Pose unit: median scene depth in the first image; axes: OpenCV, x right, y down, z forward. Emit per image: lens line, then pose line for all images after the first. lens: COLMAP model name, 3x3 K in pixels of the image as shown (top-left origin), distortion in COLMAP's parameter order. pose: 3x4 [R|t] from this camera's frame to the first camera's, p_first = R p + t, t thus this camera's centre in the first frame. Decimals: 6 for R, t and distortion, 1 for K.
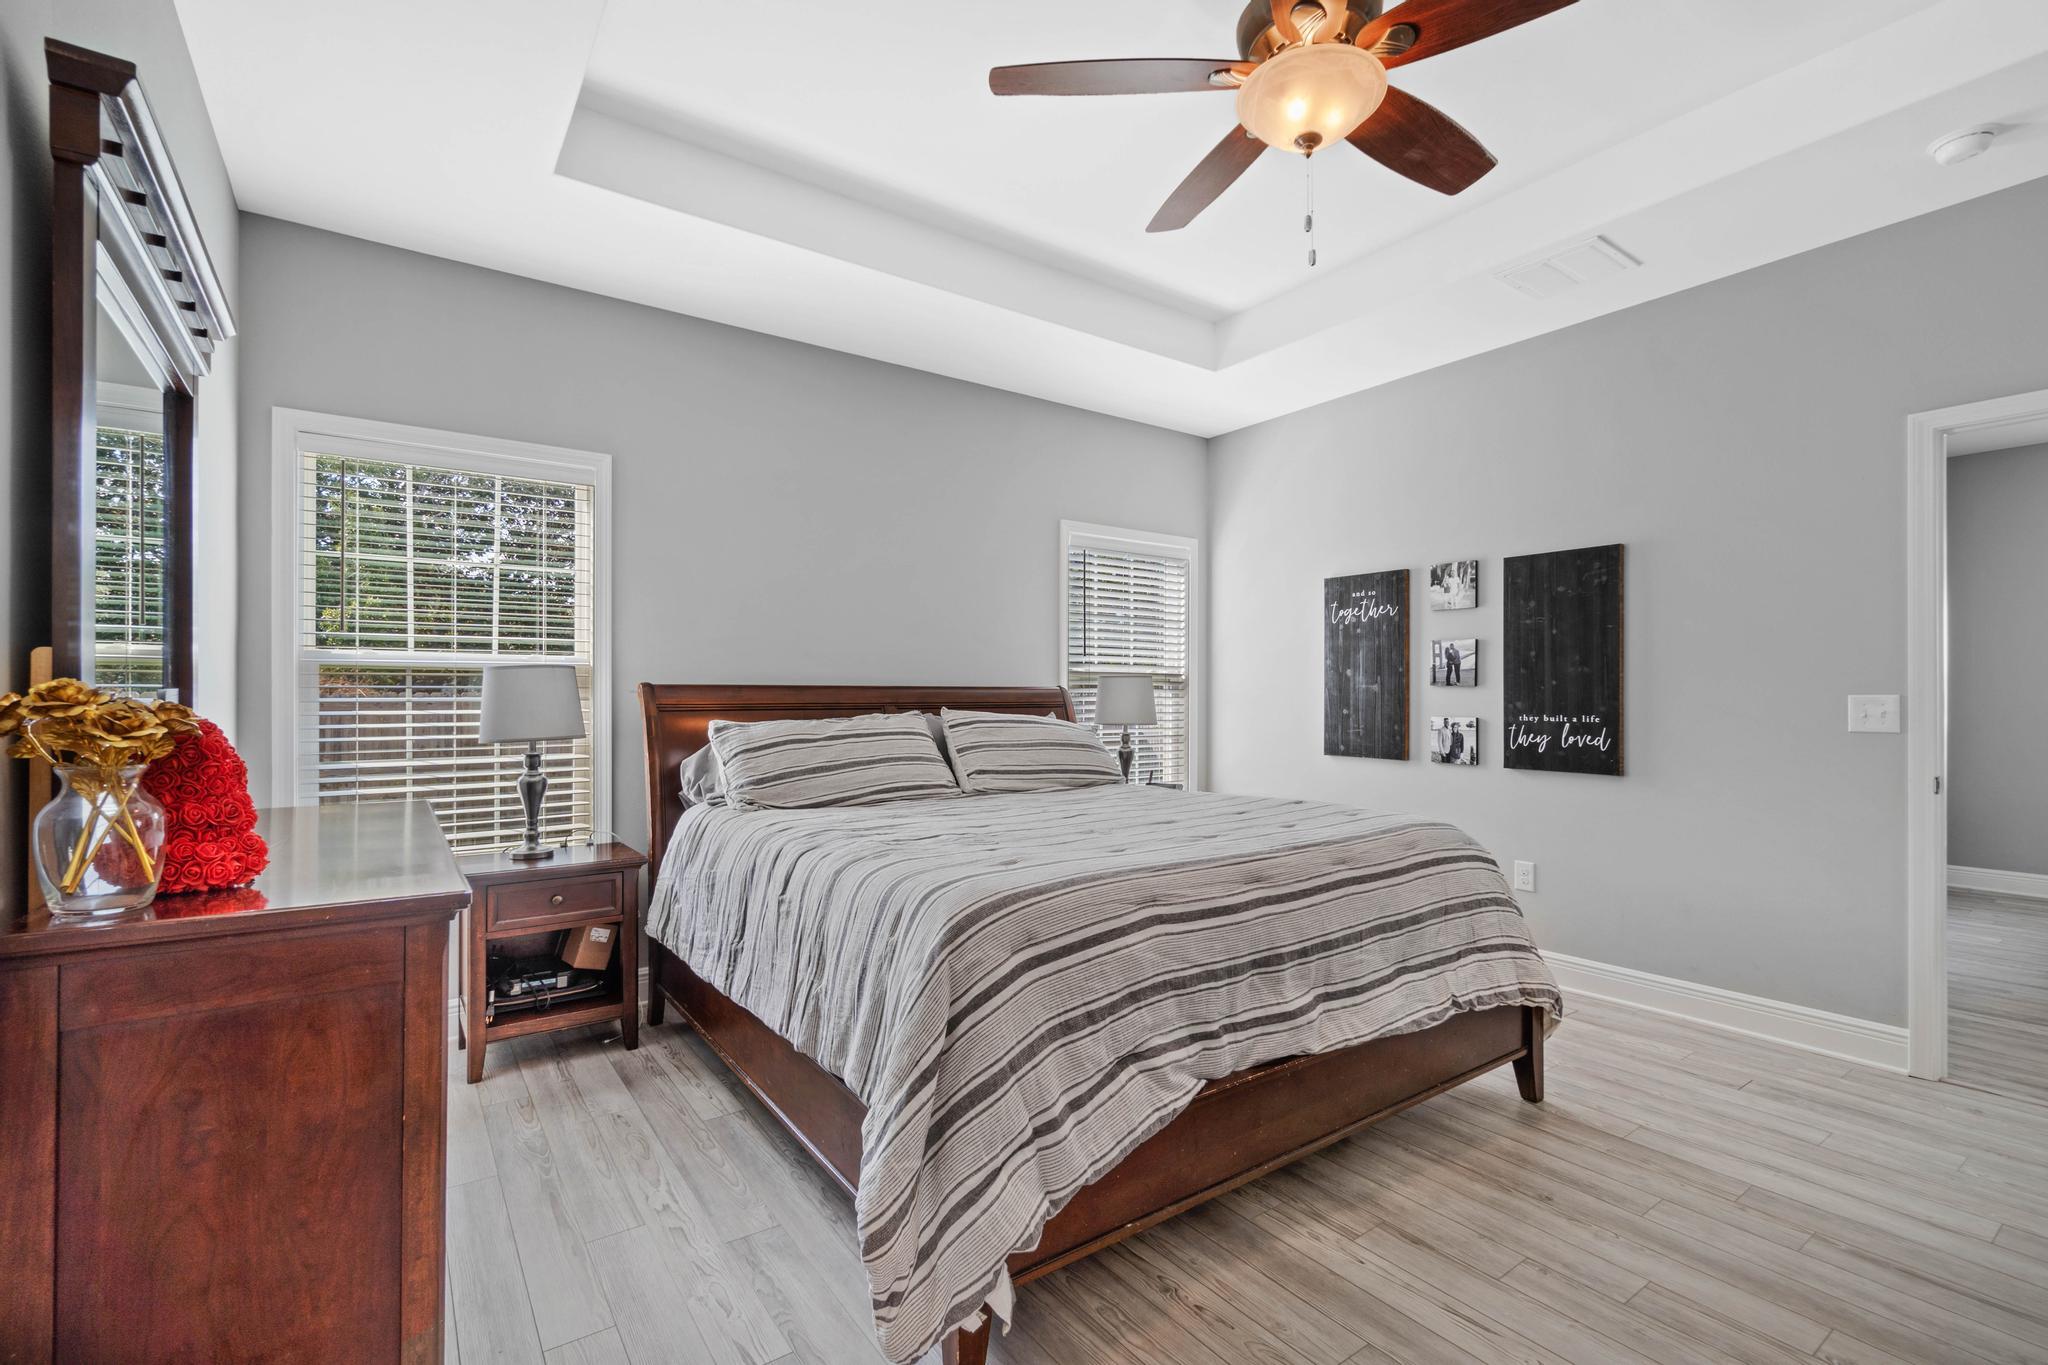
lens RADIAL K [[897.5, 0, 1021.0], [0, 897.5, 690.2], [0, 0, 1]] dist [-0.005109, 0.002192]
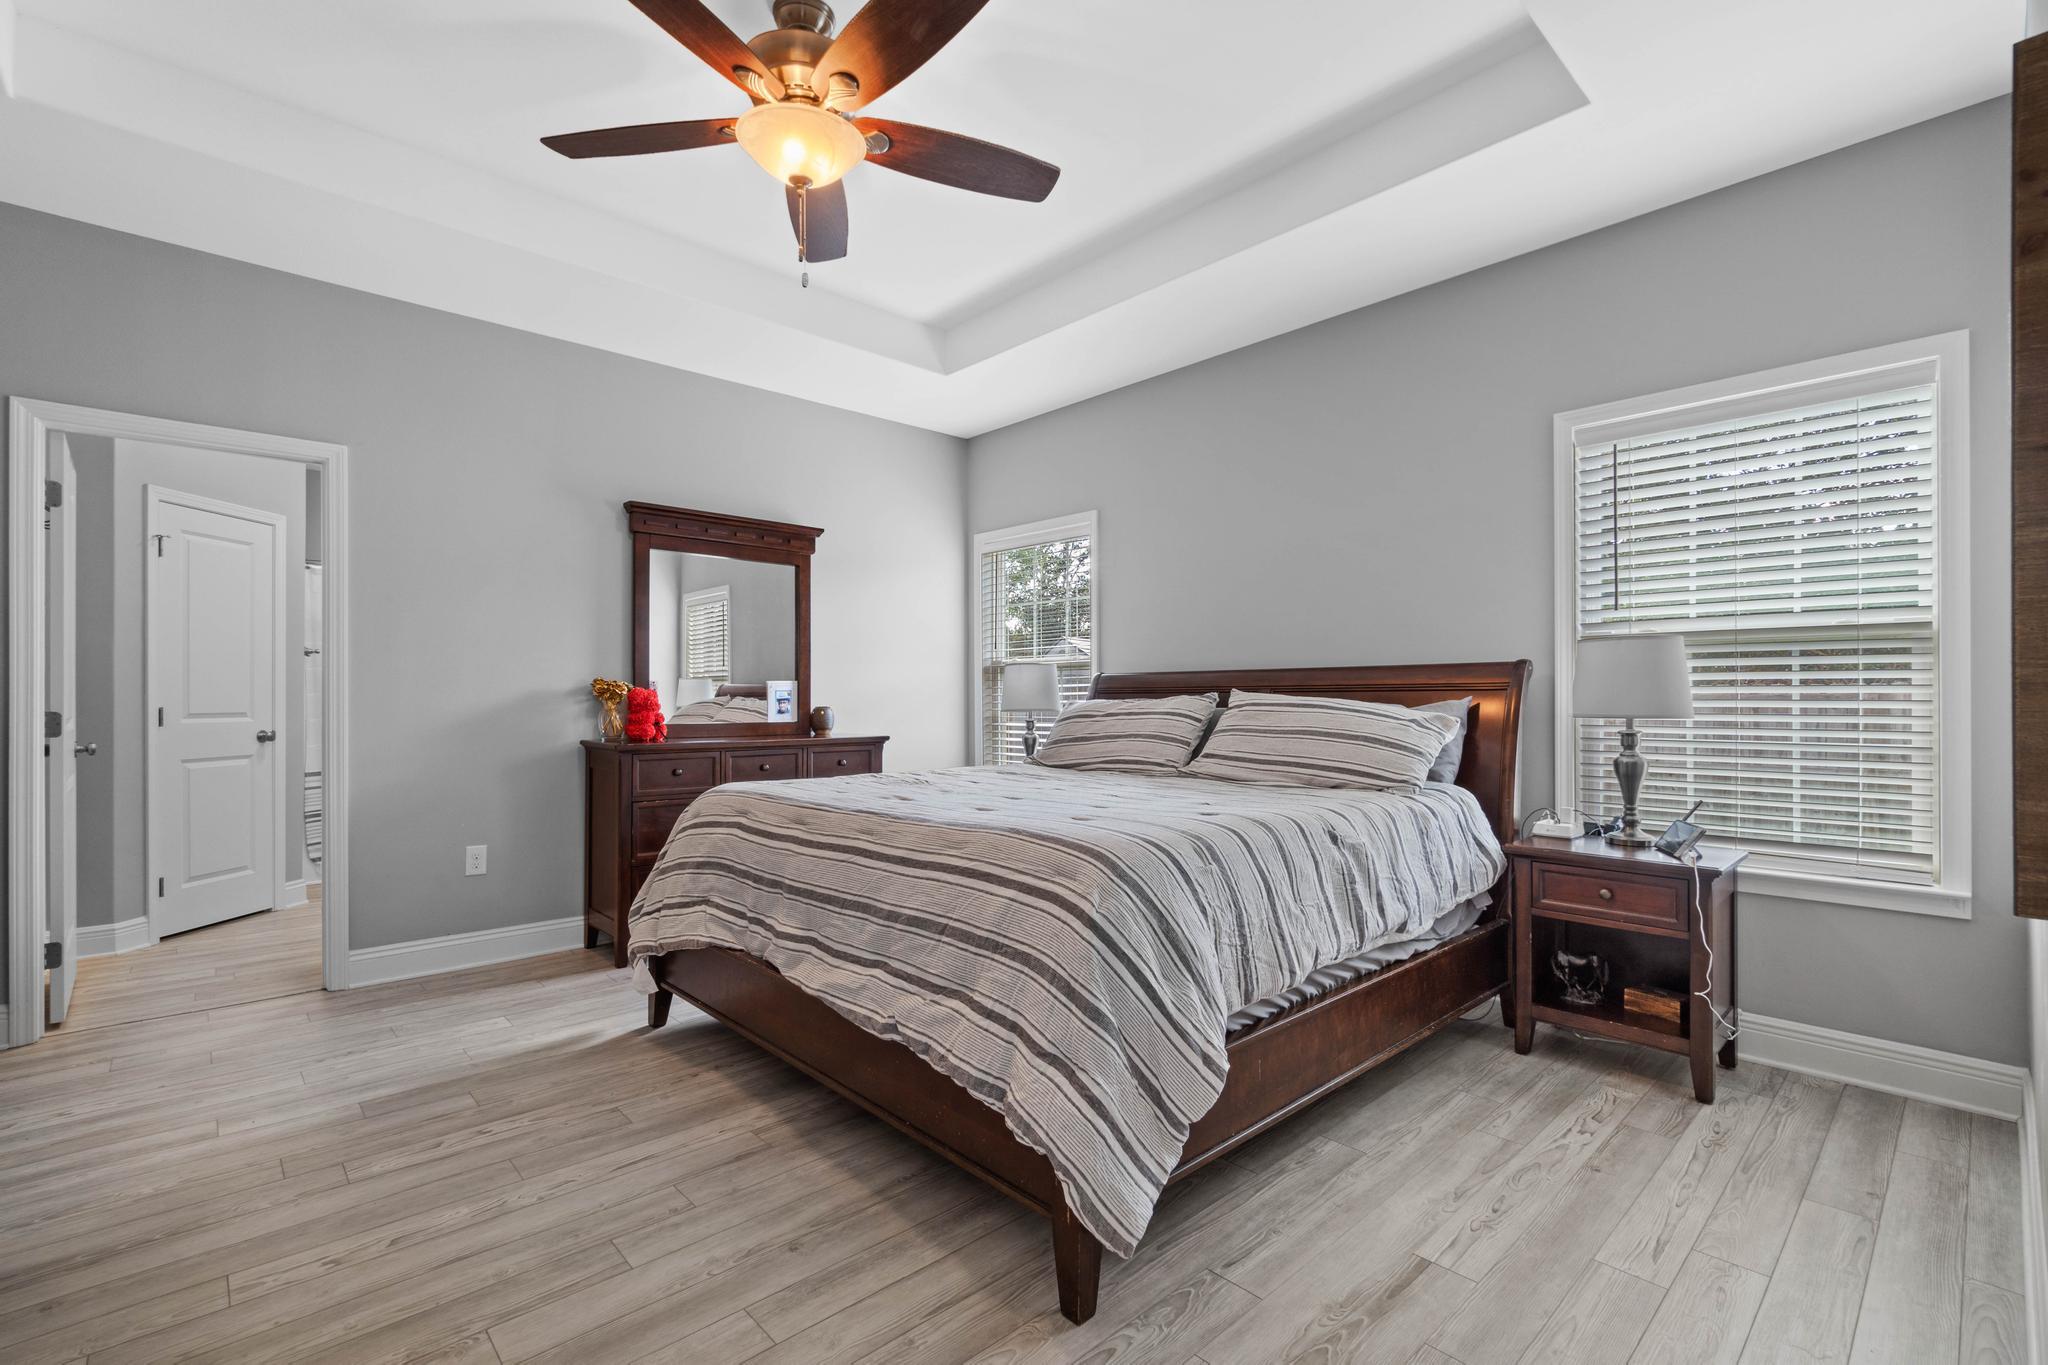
lens RADIAL K [[897.5, 0, 974.6], [0, 897.5, 699.0], [0, 0, 1]] dist [-0.005109, 0.002192]
pose [[0.115508, -0.001222, -0.993306, 1.311070], [0.007421, 0.999972, -0.000367, 0.044297], [0.993279, -0.007329, 0.115514, 0.971329]]
